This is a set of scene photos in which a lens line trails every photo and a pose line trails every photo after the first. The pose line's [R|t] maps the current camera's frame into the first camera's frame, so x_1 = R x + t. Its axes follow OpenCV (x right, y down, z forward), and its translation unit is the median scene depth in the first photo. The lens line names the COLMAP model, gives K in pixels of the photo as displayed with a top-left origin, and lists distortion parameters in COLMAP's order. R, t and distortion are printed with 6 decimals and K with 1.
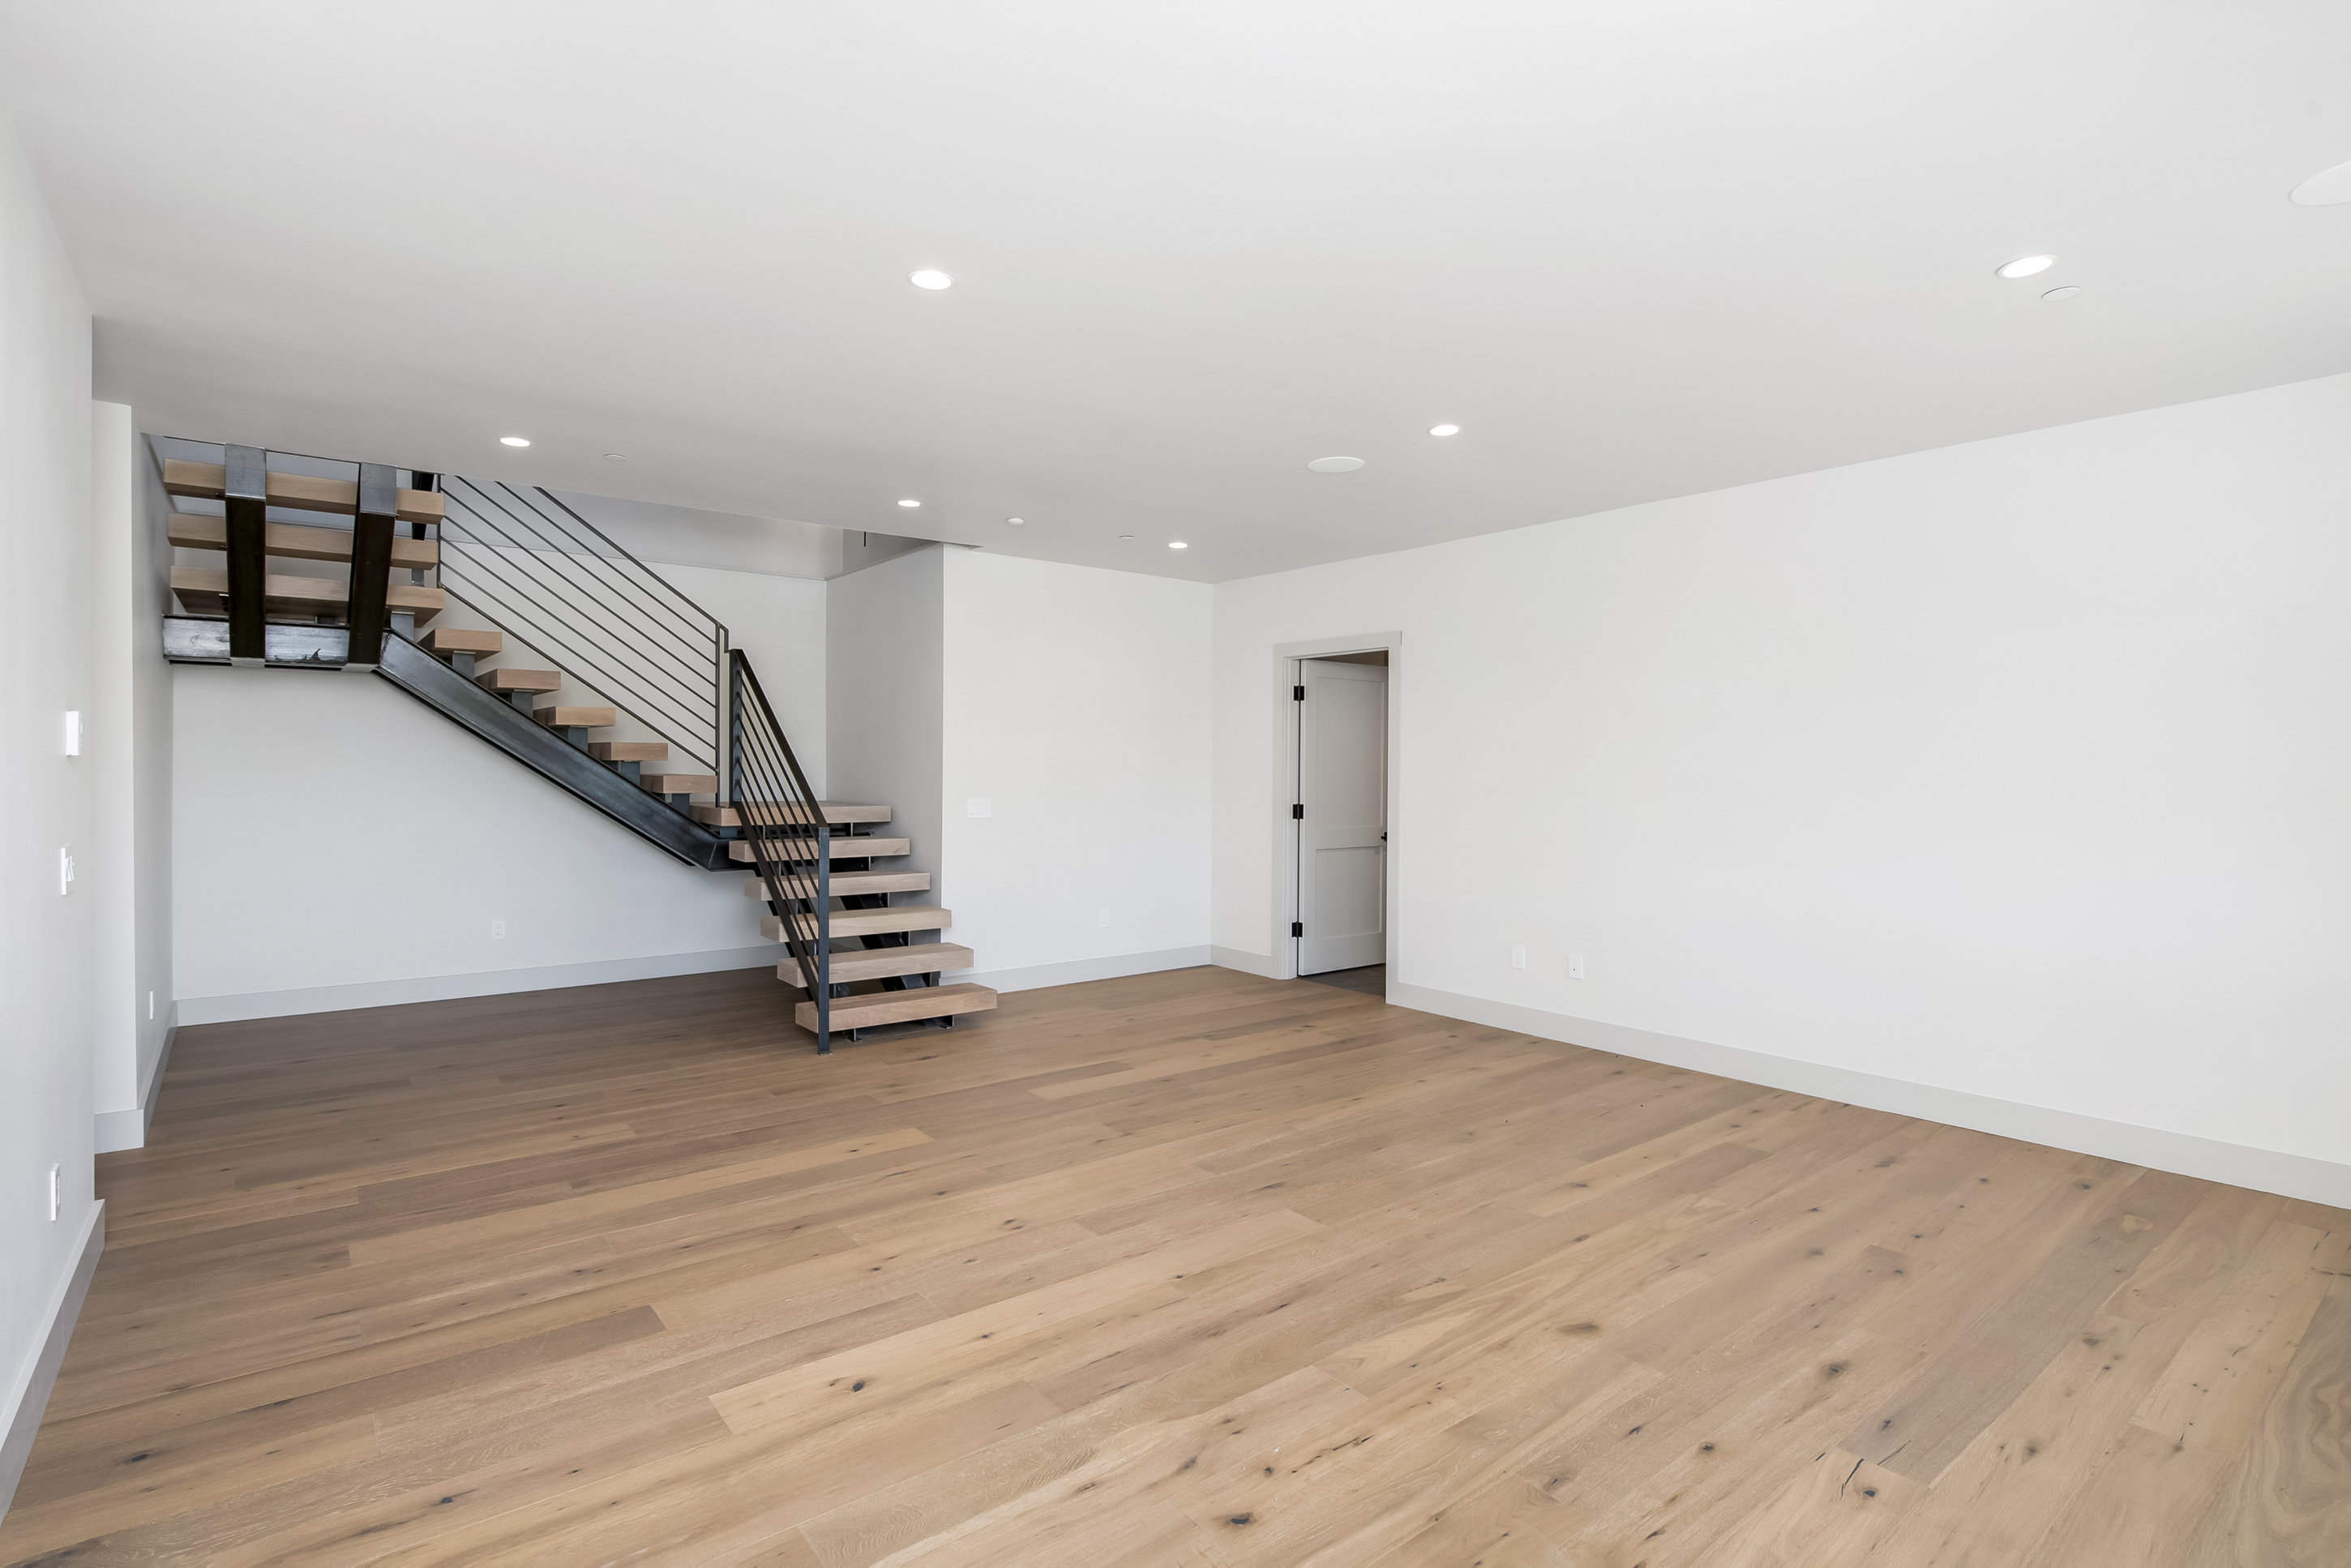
lens RADIAL K [[1136.5, 0, 1175.5], [0, 1136.5, 784.0], [0, 0, 1]] dist [0.000034, 0.000028]
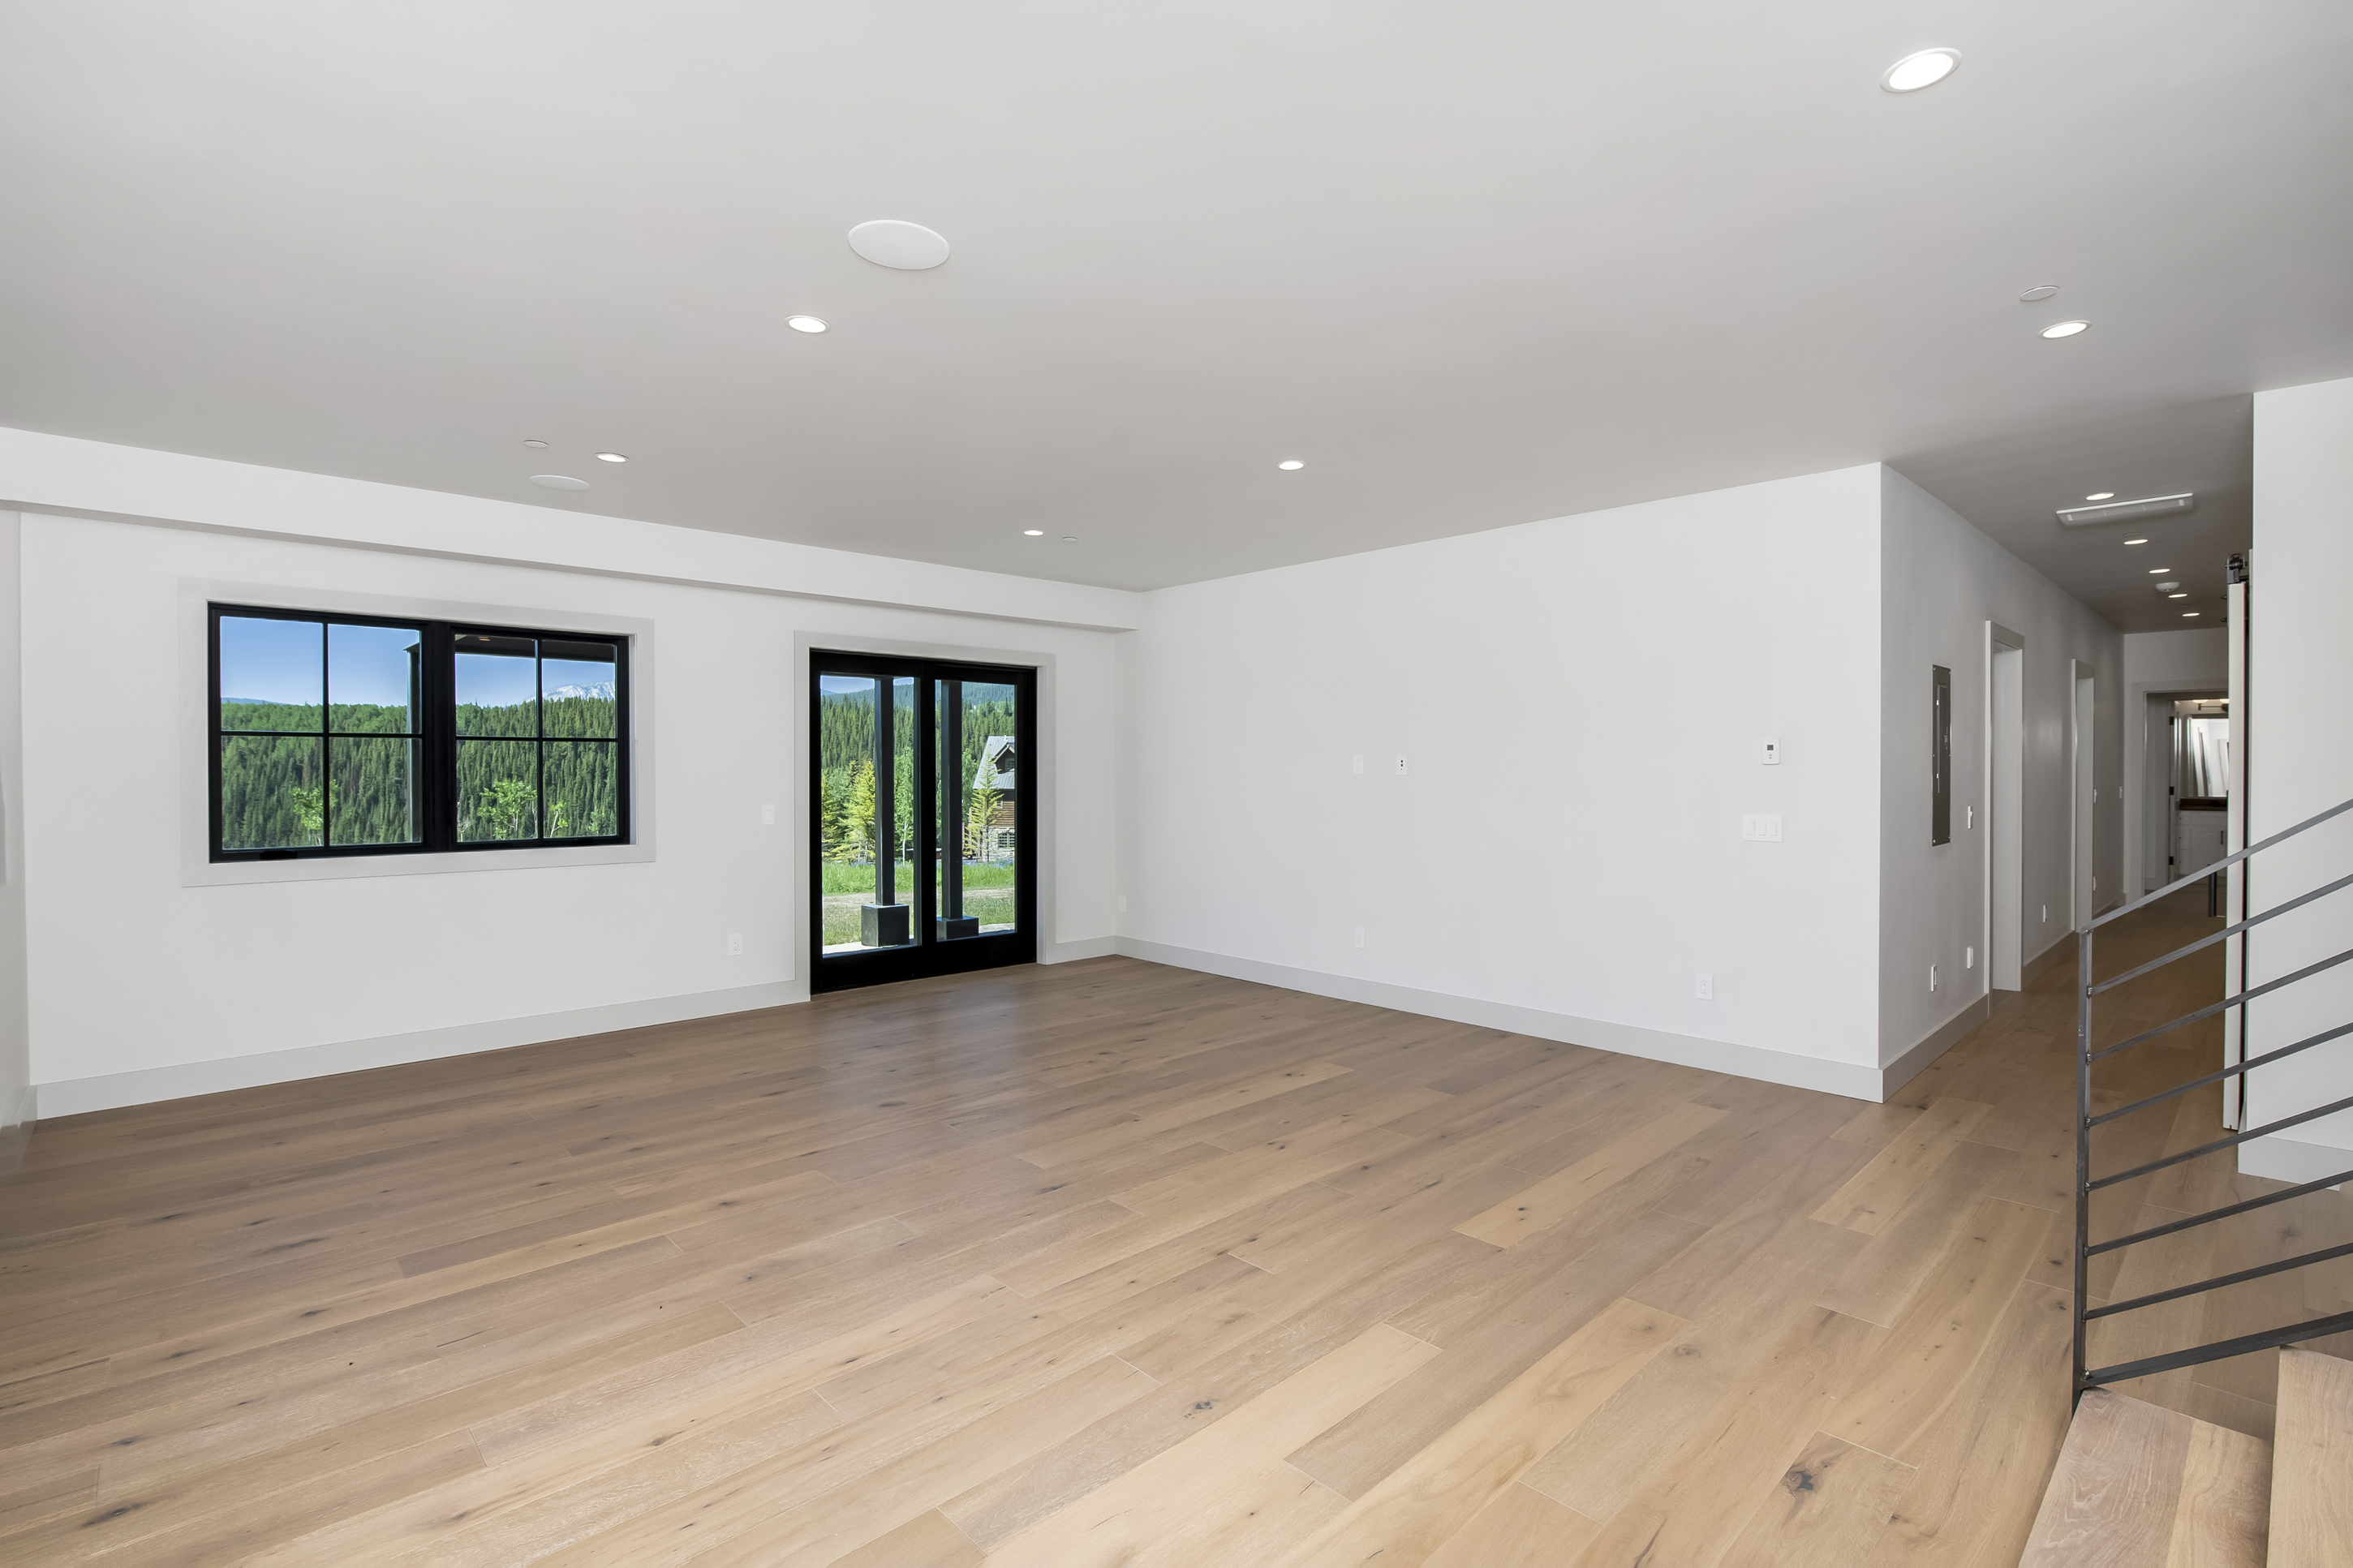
lens RADIAL K [[1077.4, 0, 1176.5], [0, 1077.4, 784.0], [0, 0, 1]] dist [-0.001671, -0.000464]
pose [[-0.996348, -0.003710, -0.085308, 0.066560], [-0.006438, 0.999476, 0.031733, -0.036889], [0.085146, 0.032166, -0.995849, 2.218491]]
